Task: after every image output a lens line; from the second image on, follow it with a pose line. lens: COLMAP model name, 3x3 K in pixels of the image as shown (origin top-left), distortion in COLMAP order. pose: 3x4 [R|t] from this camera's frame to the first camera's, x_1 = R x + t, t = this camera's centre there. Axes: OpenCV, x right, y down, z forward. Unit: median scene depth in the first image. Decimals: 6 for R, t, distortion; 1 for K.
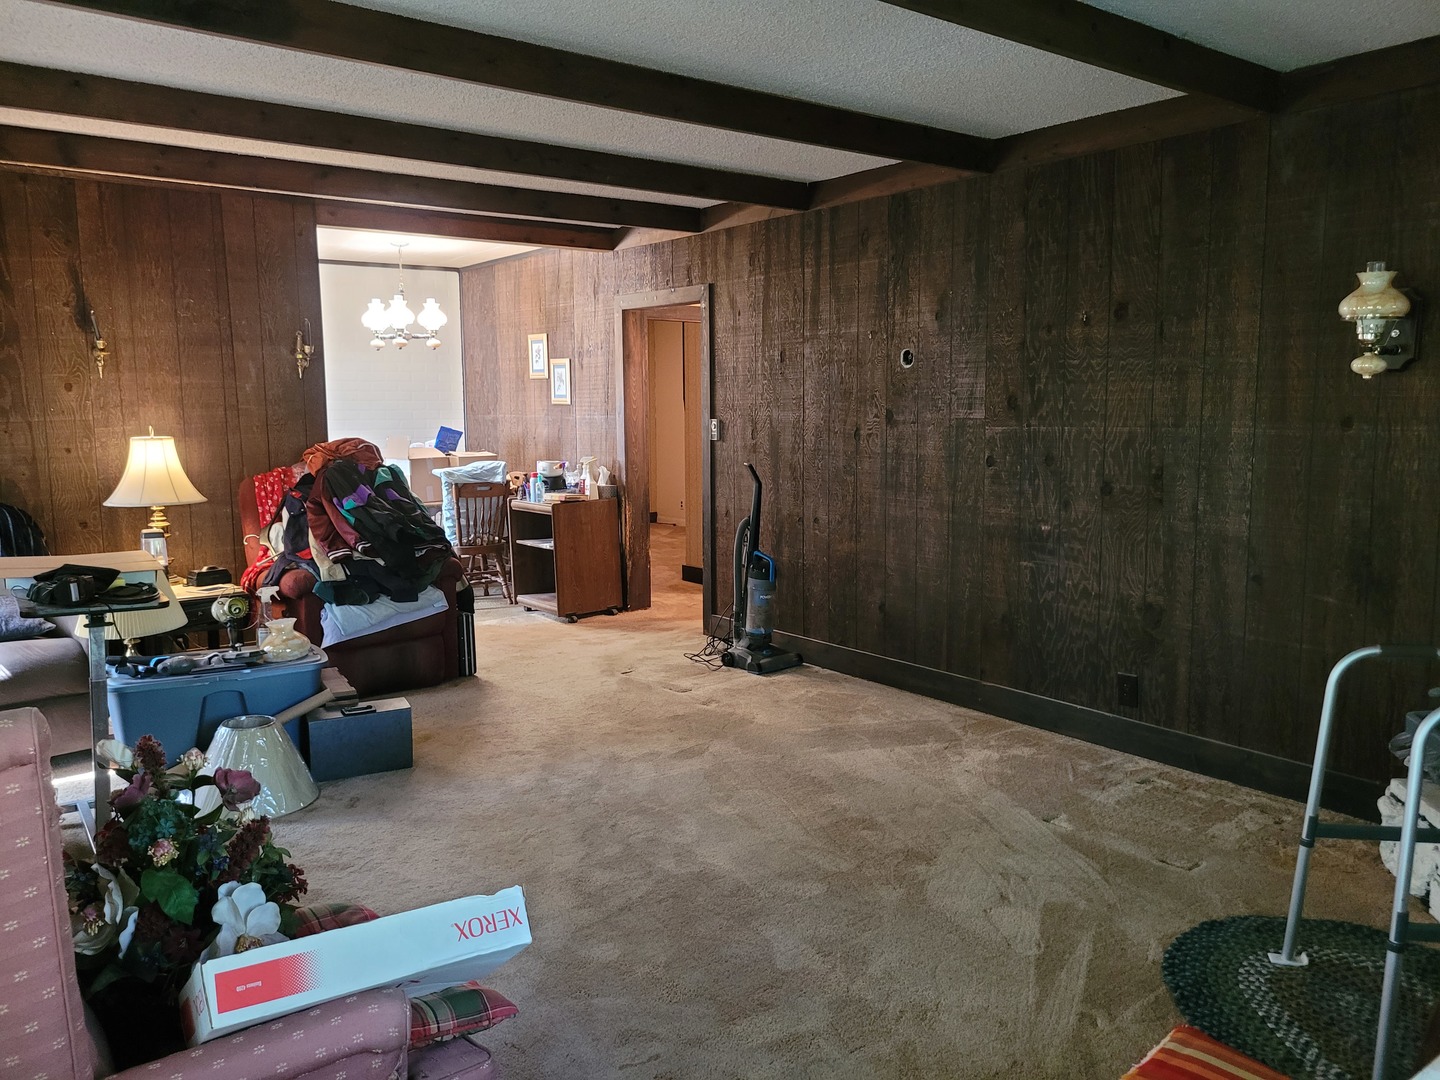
lens RADIAL K [[1091.3, 0, 731.9], [0, 1091.3, 534.0], [0, 0, 1]] dist [0.035677, -0.011928]
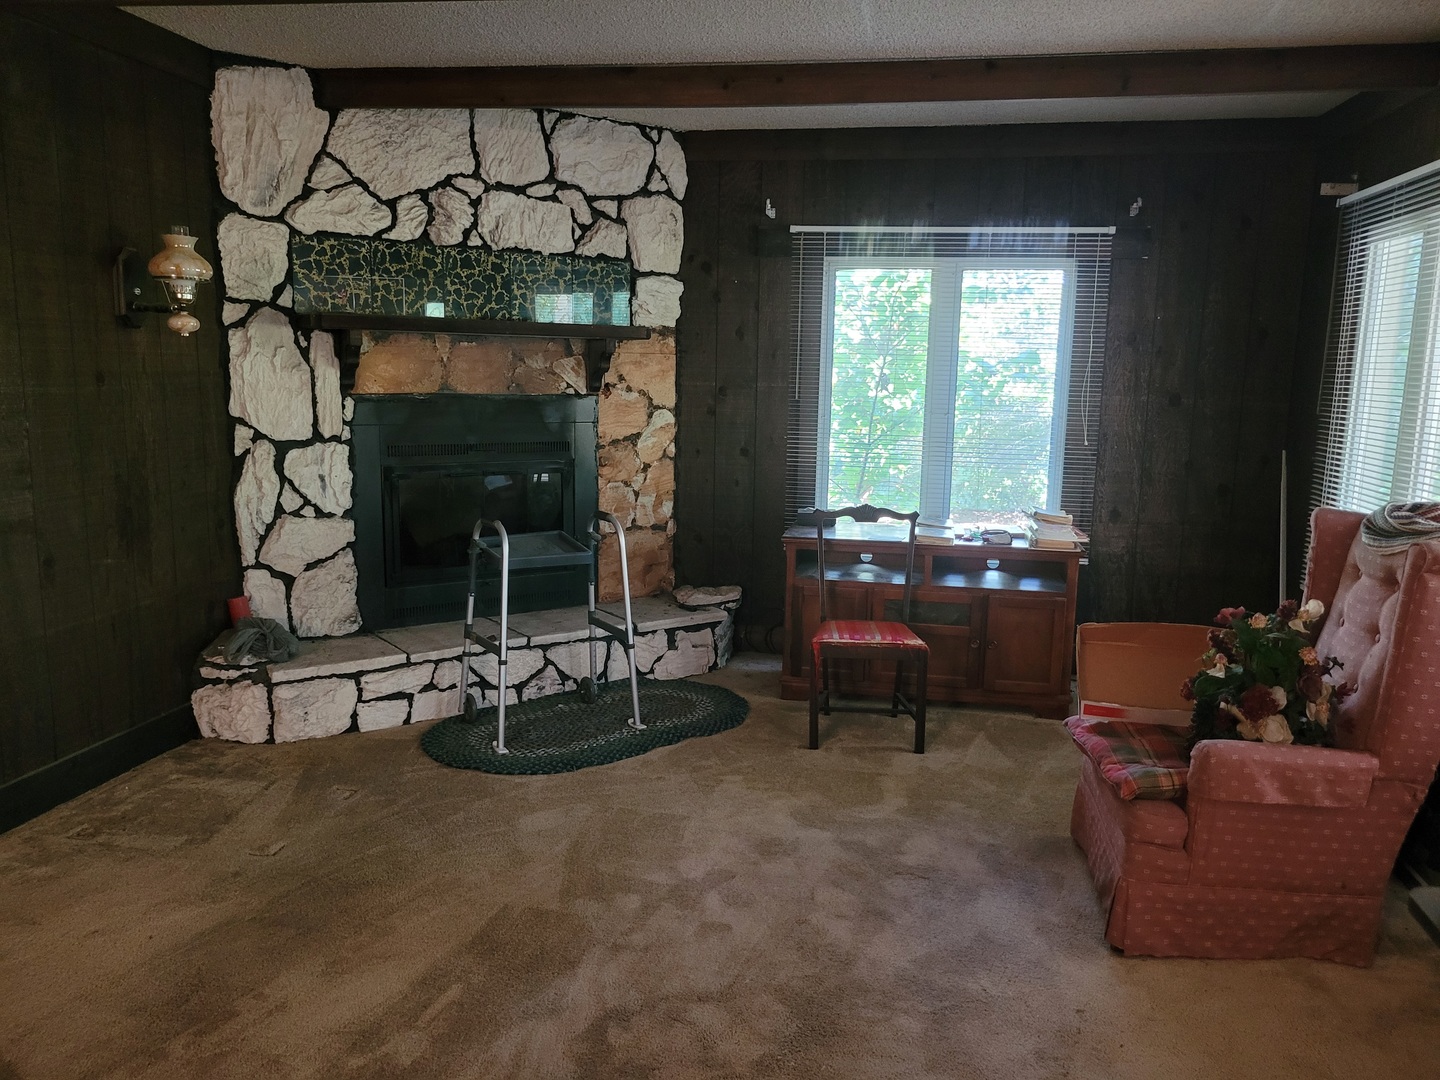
lens RADIAL K [[1091.3, 0, 731.9], [0, 1091.3, 534.0], [0, 0, 1]] dist [0.035677, -0.011928]
pose [[-0.672408, -0.125108, 0.729531, -0.563229], [0.068664, 0.970819, 0.229775, -0.157634], [-0.736989, 0.204595, -0.644195, 1.286192]]
